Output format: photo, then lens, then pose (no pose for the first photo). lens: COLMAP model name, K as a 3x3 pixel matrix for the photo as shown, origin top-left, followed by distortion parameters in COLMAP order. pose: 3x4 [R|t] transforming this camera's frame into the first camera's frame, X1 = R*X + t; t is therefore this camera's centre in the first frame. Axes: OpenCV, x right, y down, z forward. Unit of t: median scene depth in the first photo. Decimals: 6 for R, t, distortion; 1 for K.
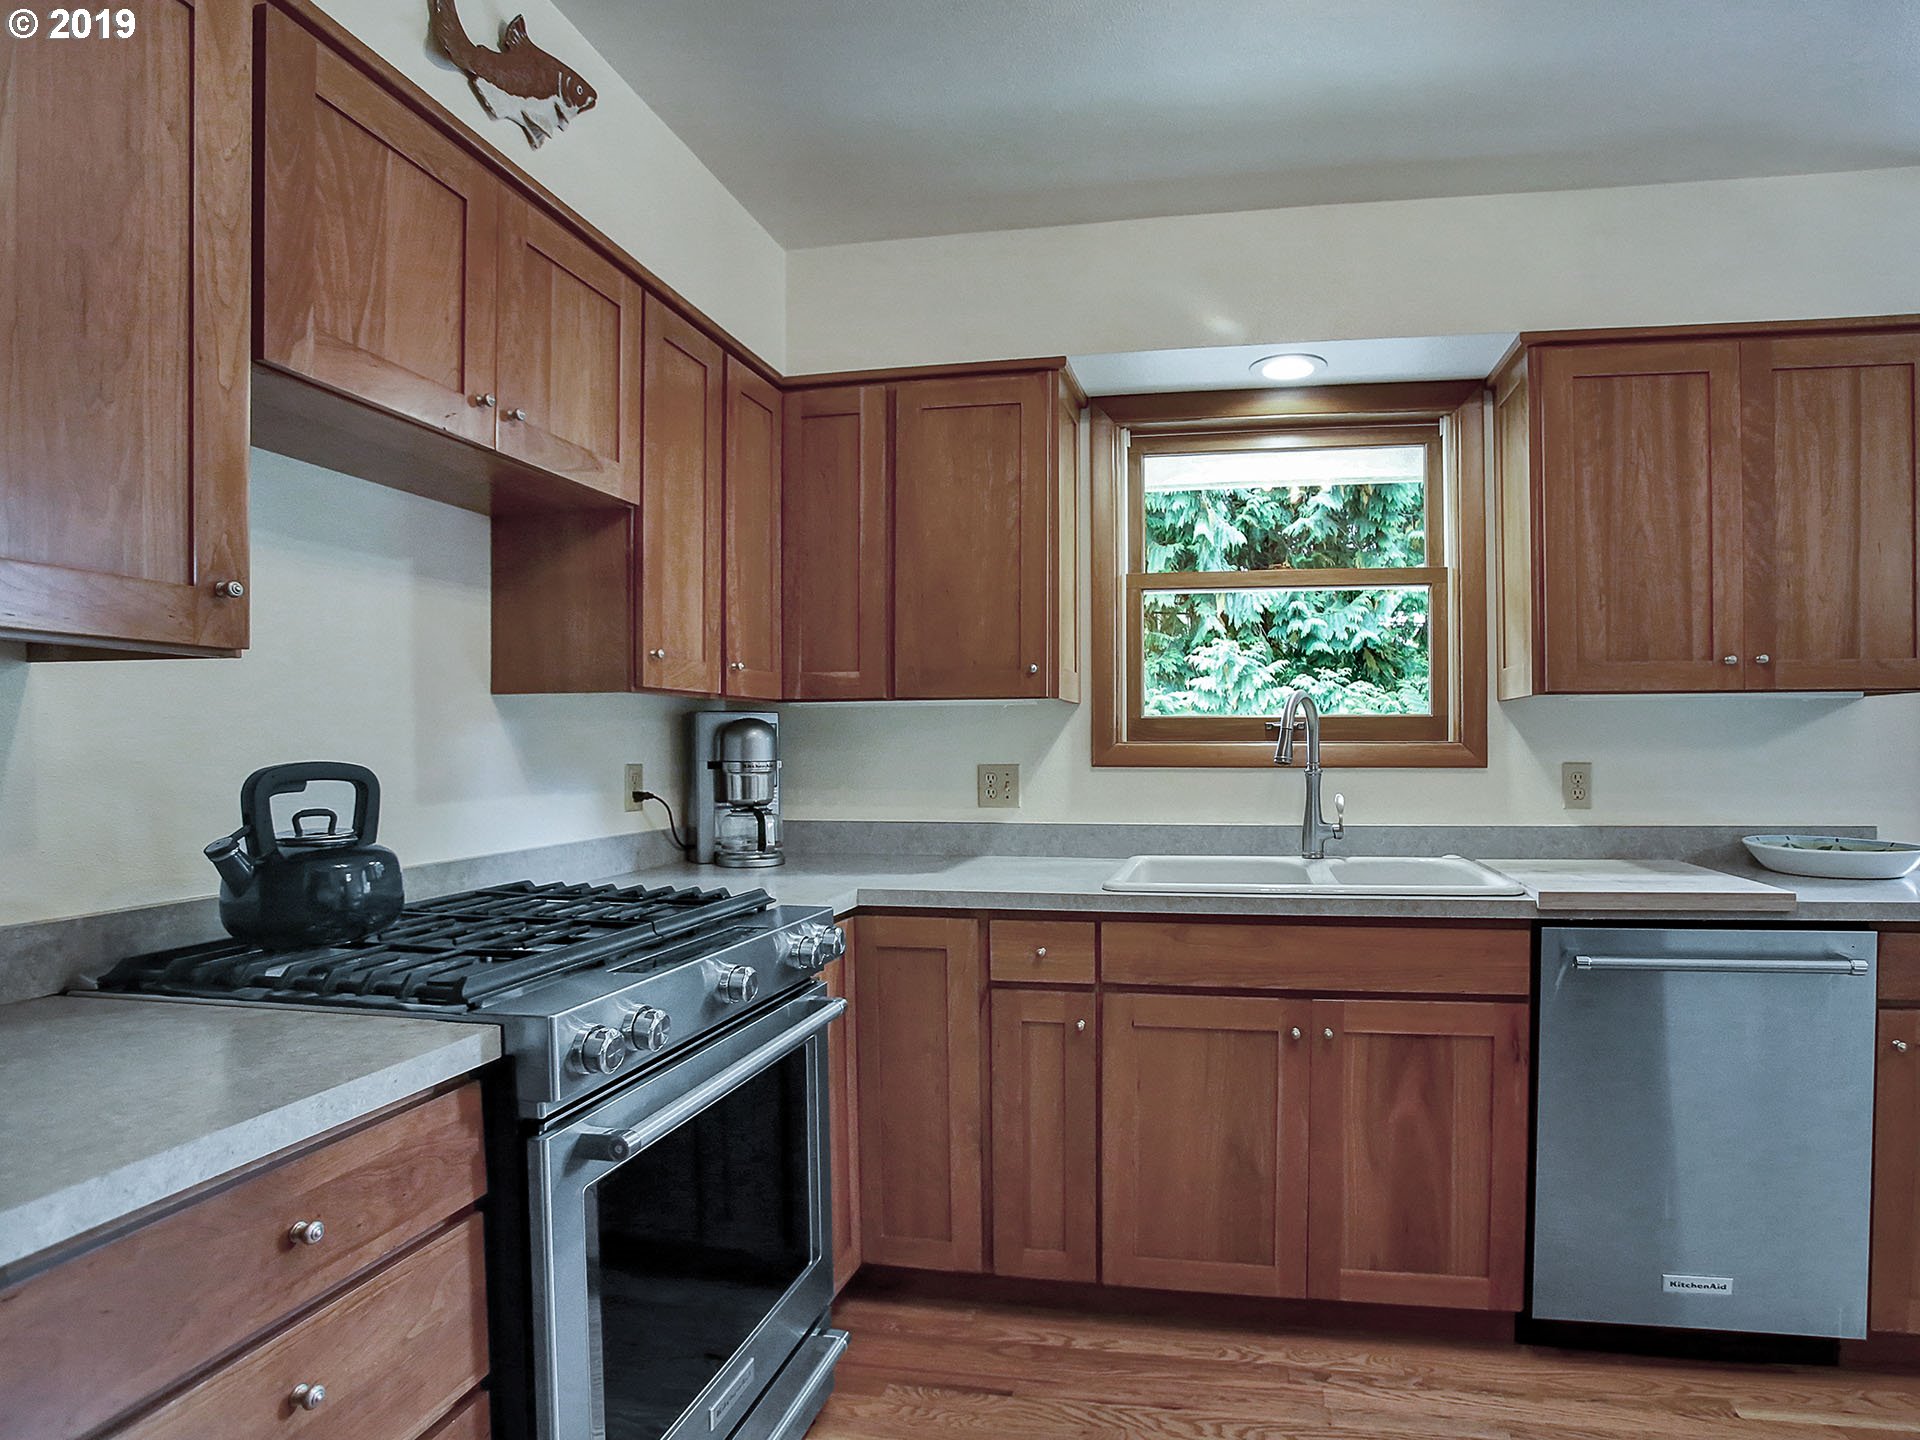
lens RADIAL K [[1013.4, 0, 1078.1], [0, 1013.4, 752.7], [0, 0, 1]] dist [-0.037879, 0.001542]
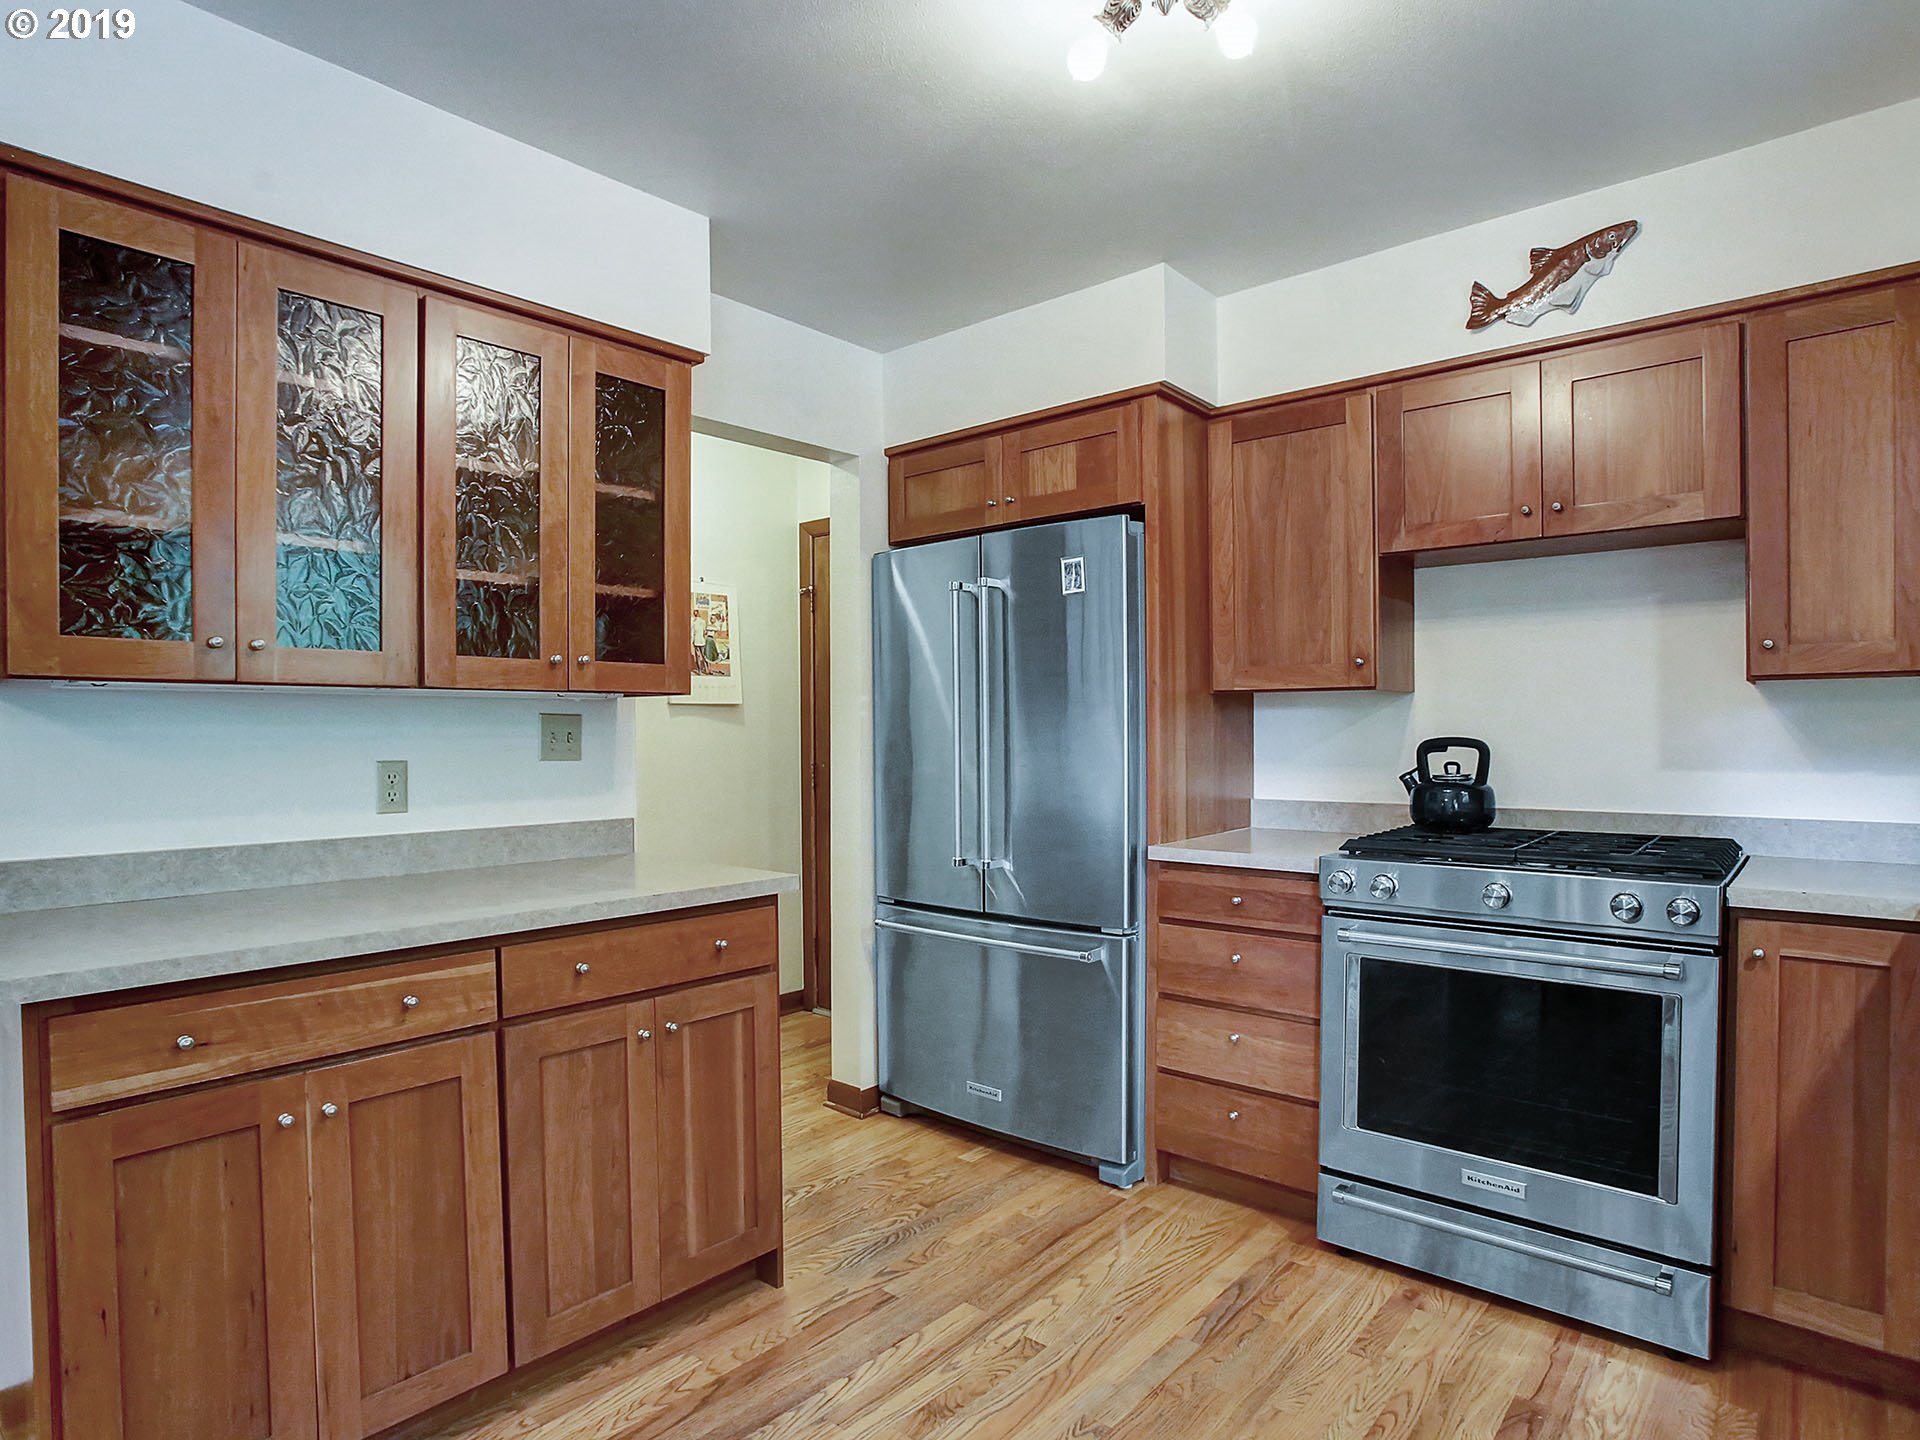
lens RADIAL K [[1070.2, 0, 924.9], [0, 1070.2, 744.7], [0, 0, 1]] dist [-0.040276, 0.001004]
pose [[-0.540514, 0.021530, -0.841059, 0.958284], [-0.000928, 0.999657, 0.026186, -0.018166], [0.841334, 0.014934, -0.540309, 0.795103]]
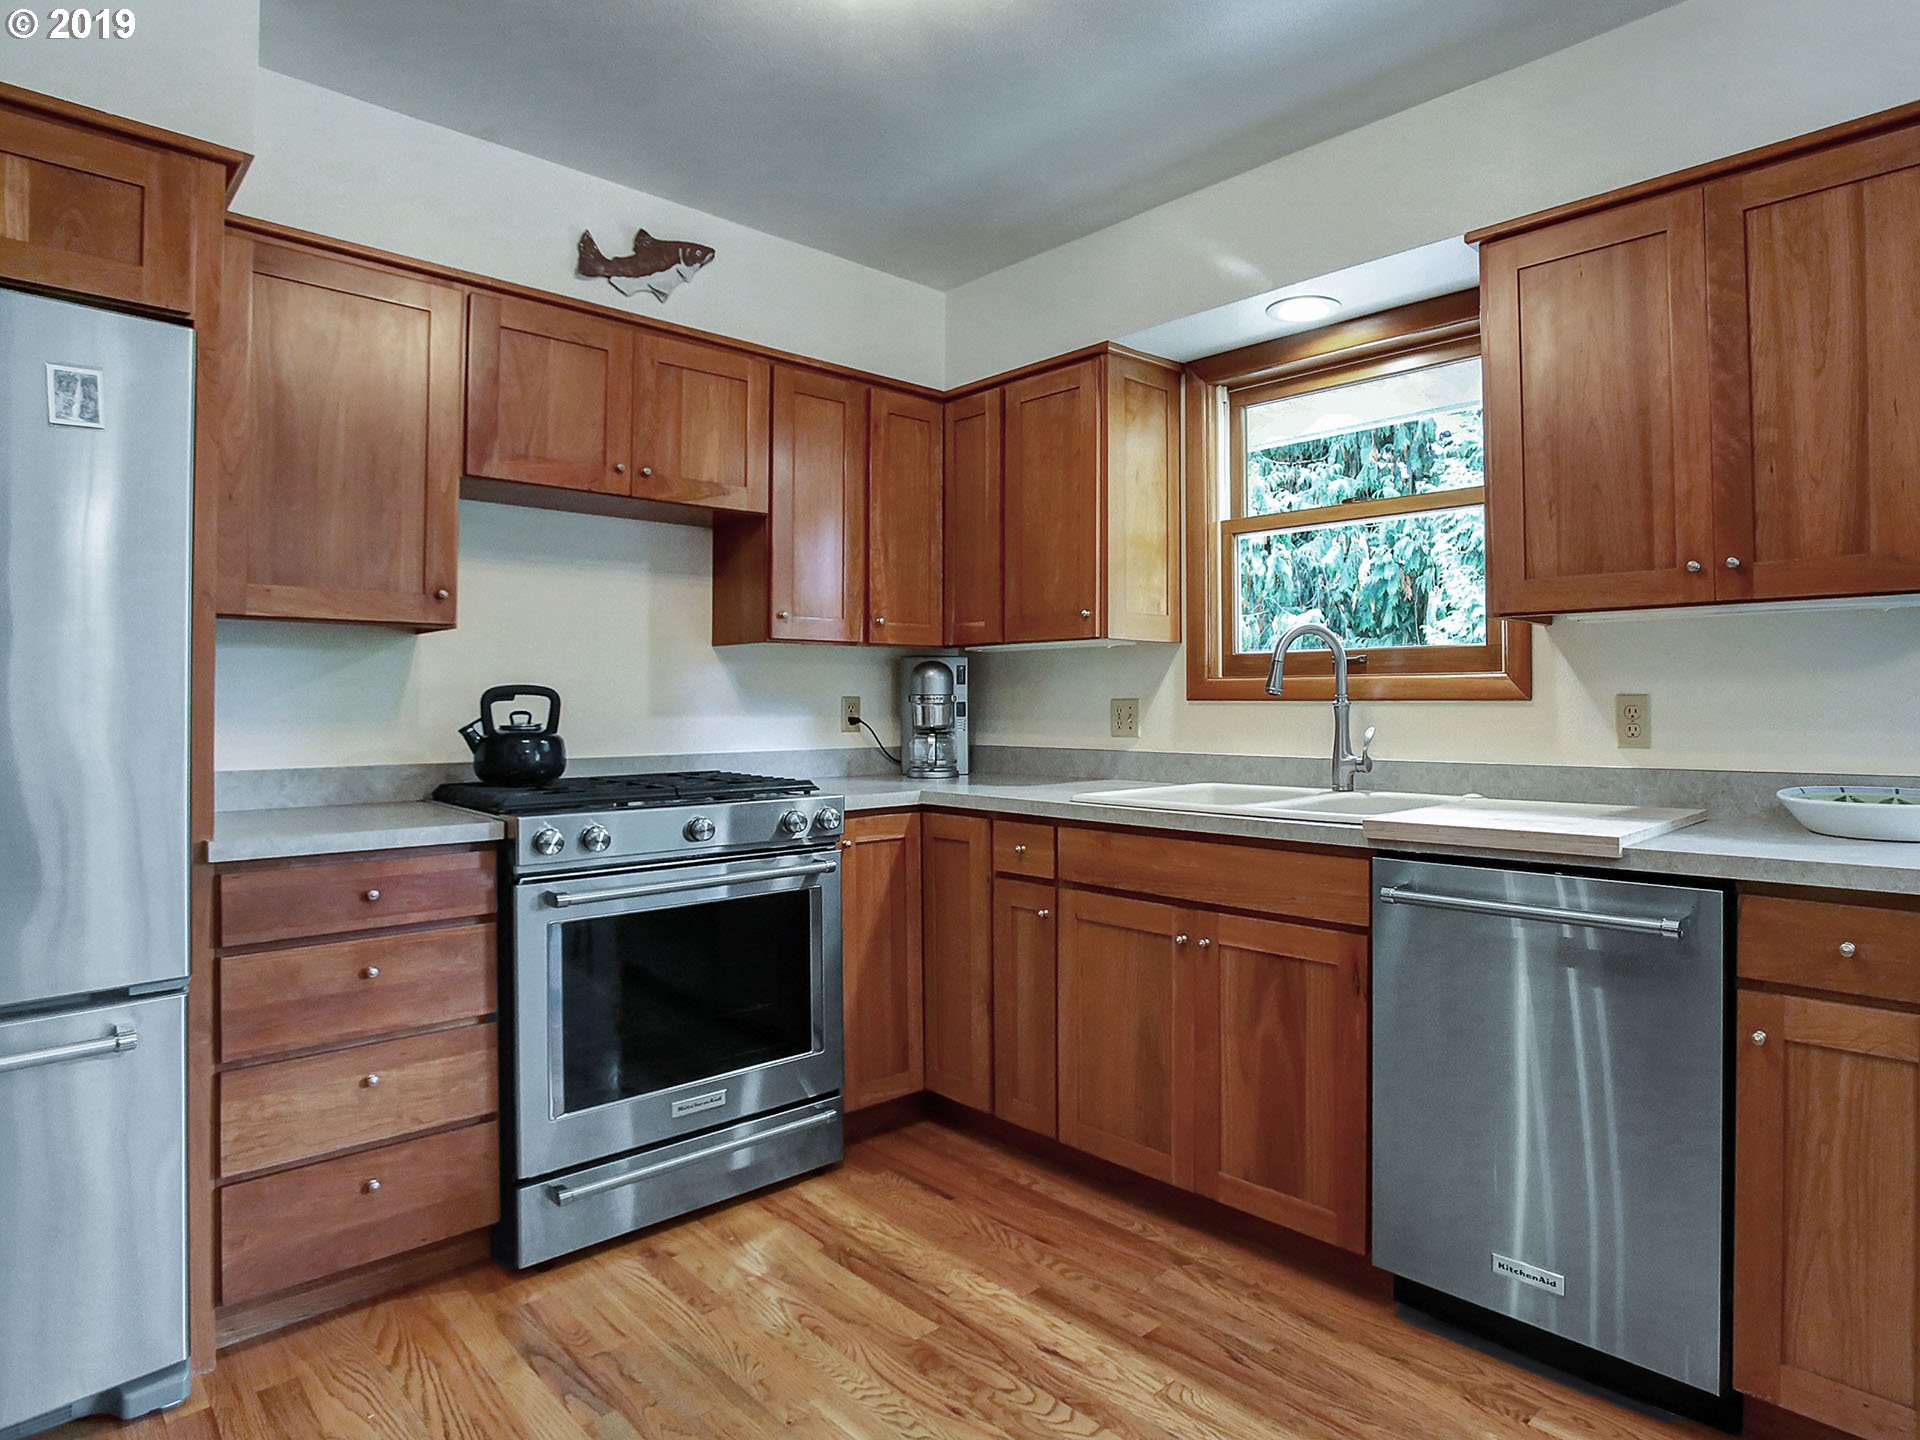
lens RADIAL K [[1091.6, 0, 1097.0], [0, 1091.6, 677.8], [0, 0, 1]] dist [-0.053976, 0.017386]
pose [[0.828303, -0.010837, -0.560176, 0.762629], [-0.005773, 0.999595, -0.027875, 0.029107], [0.560251, 0.026323, 0.827905, -0.022943]]
